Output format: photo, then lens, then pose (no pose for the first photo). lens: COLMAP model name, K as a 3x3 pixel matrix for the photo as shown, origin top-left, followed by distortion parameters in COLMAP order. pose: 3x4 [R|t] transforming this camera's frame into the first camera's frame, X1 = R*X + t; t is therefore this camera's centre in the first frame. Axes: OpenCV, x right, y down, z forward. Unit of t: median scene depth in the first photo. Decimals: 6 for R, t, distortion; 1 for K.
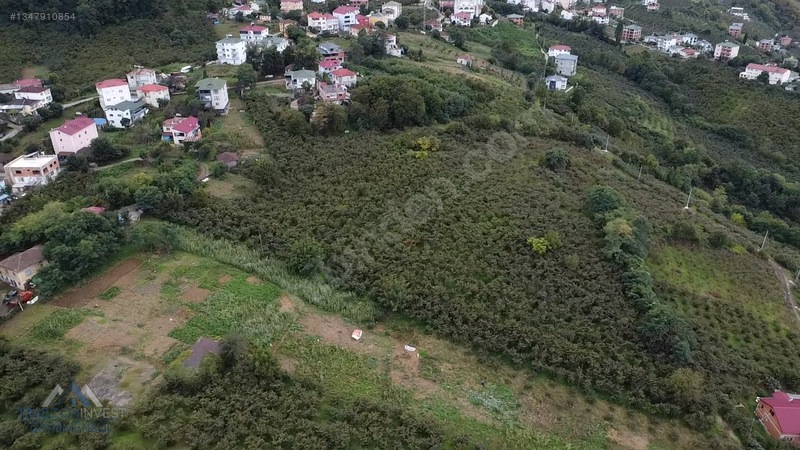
lens RADIAL K [[573.9, 0, 398.6], [0, 573.9, 223.5], [0, 0, 1]] dist [-0.031047, -0.004244]
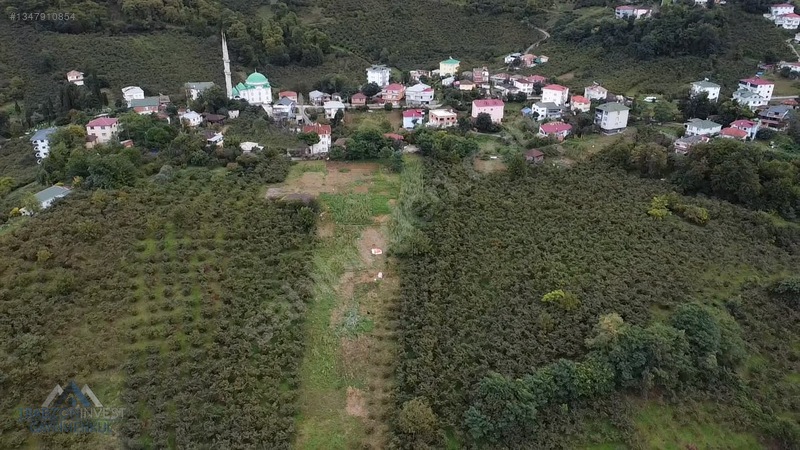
lens RADIAL K [[573.9, 0, 400.5], [0, 573.9, 225.7], [0, 0, 1]] dist [-0.031047, -0.004244]
pose [[0.344669, 0.393130, -0.852439, 0.786337], [-0.447879, 0.866929, 0.218720, -0.135688], [0.824989, 0.306403, 0.474878, 0.258957]]
